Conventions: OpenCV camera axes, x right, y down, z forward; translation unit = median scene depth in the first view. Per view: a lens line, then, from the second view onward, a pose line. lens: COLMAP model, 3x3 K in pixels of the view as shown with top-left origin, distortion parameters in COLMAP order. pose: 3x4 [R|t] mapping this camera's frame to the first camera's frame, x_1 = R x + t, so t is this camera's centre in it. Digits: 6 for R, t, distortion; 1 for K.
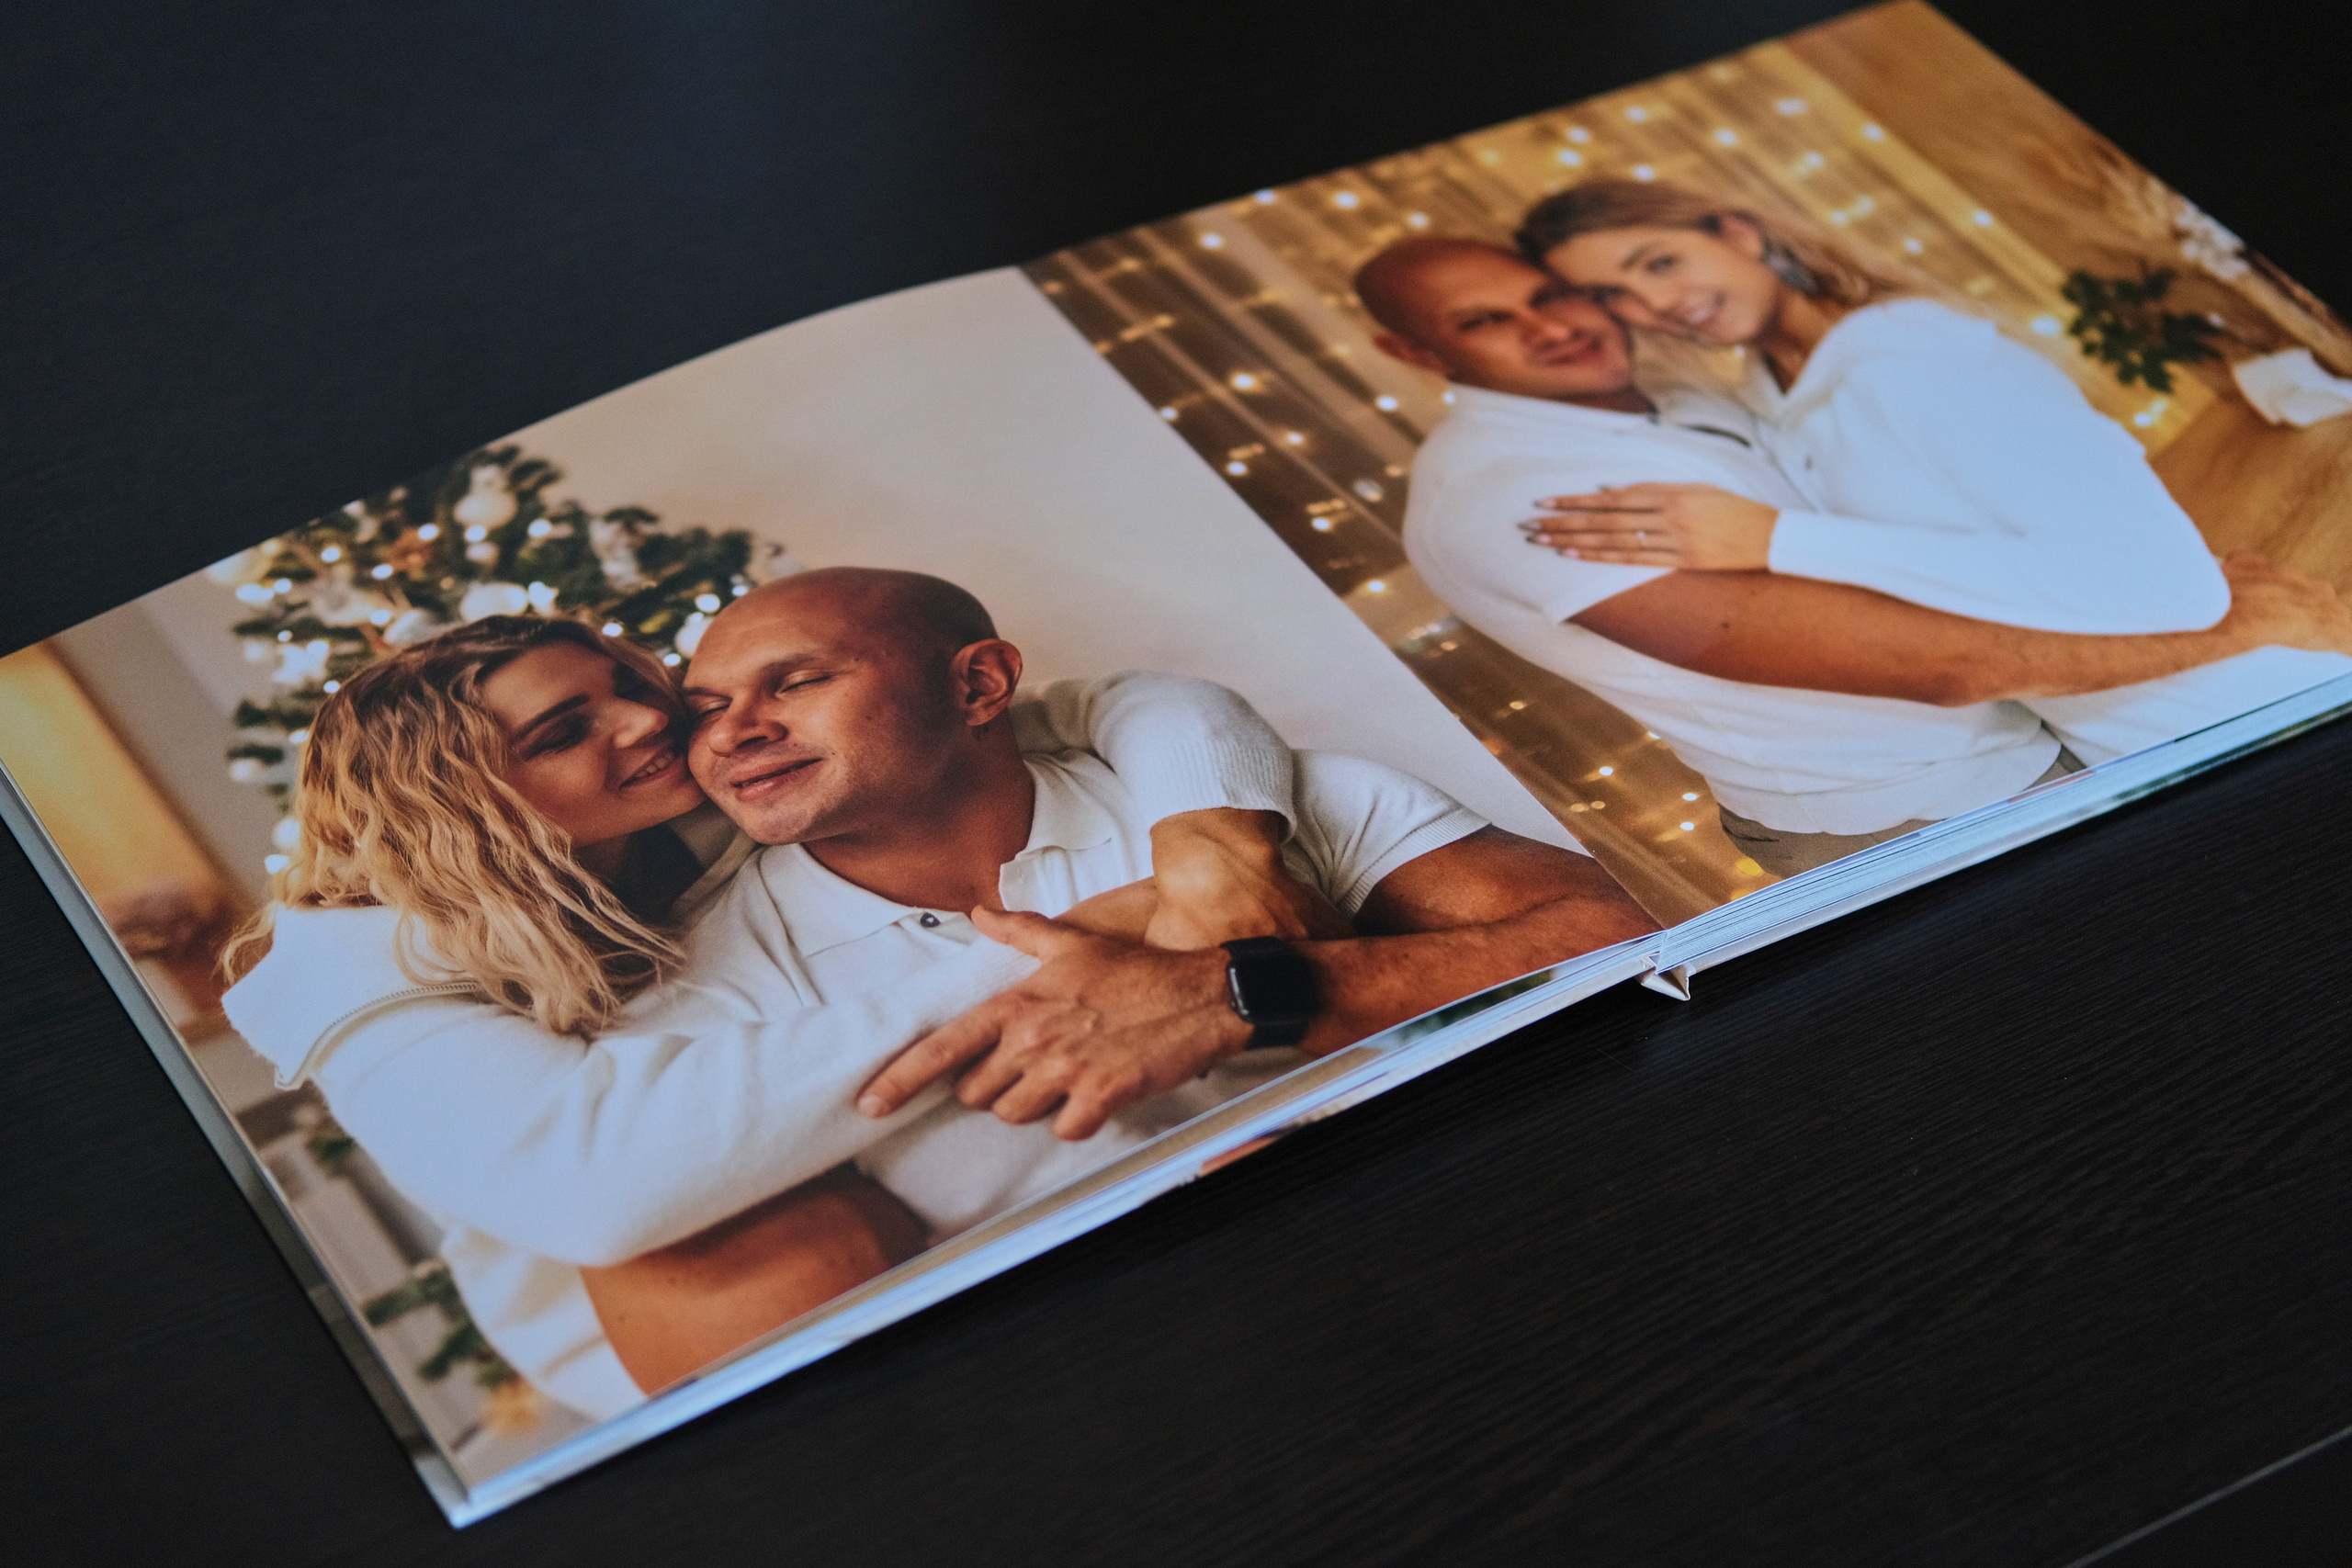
lens RADIAL K [[5060.2, 0, 1176.0], [0, 5060.2, 784.0], [0, 0, 1]] dist [0.040979, 0.180996]
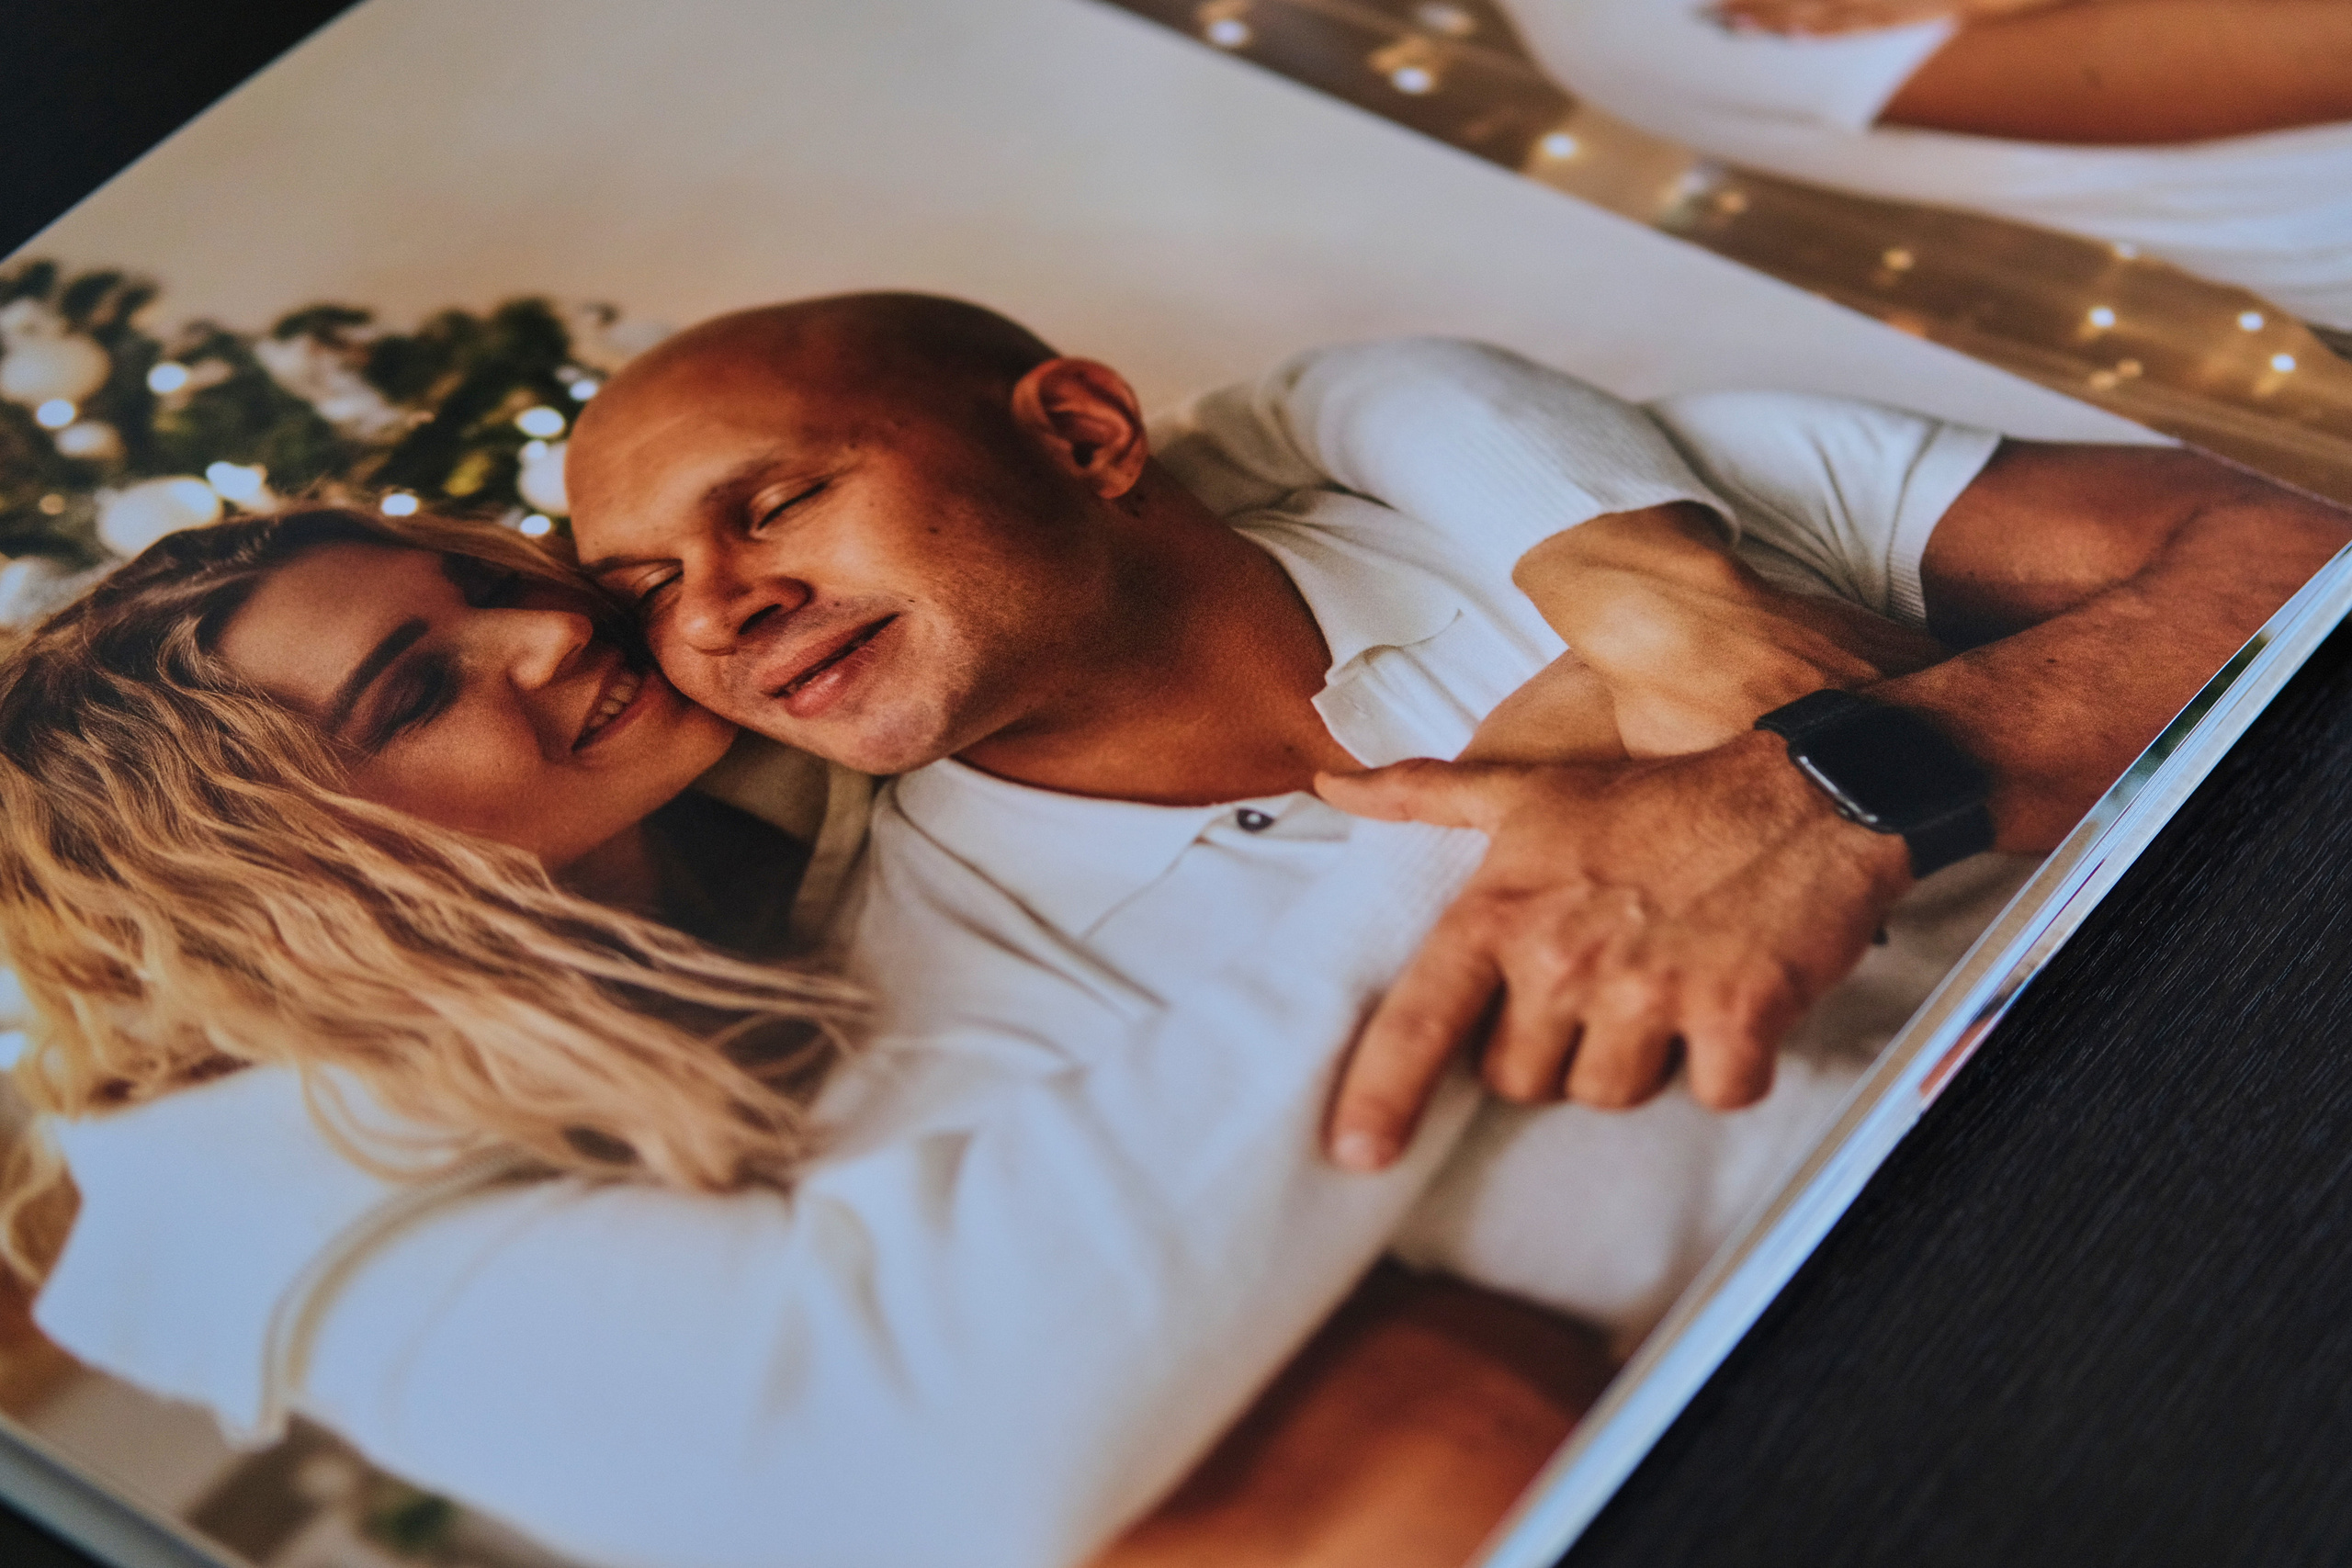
lens RADIAL K [[5135.6, 0, 1176.0], [0, 5135.6, 784.0], [0, 0, 1]] dist [0.154251, 0.573204]
pose [[0.918371, -0.255090, 0.302530, -0.223045], [0.253242, 0.966307, 0.046029, -0.005214], [-0.304078, 0.034341, 0.952028, 0.447163]]
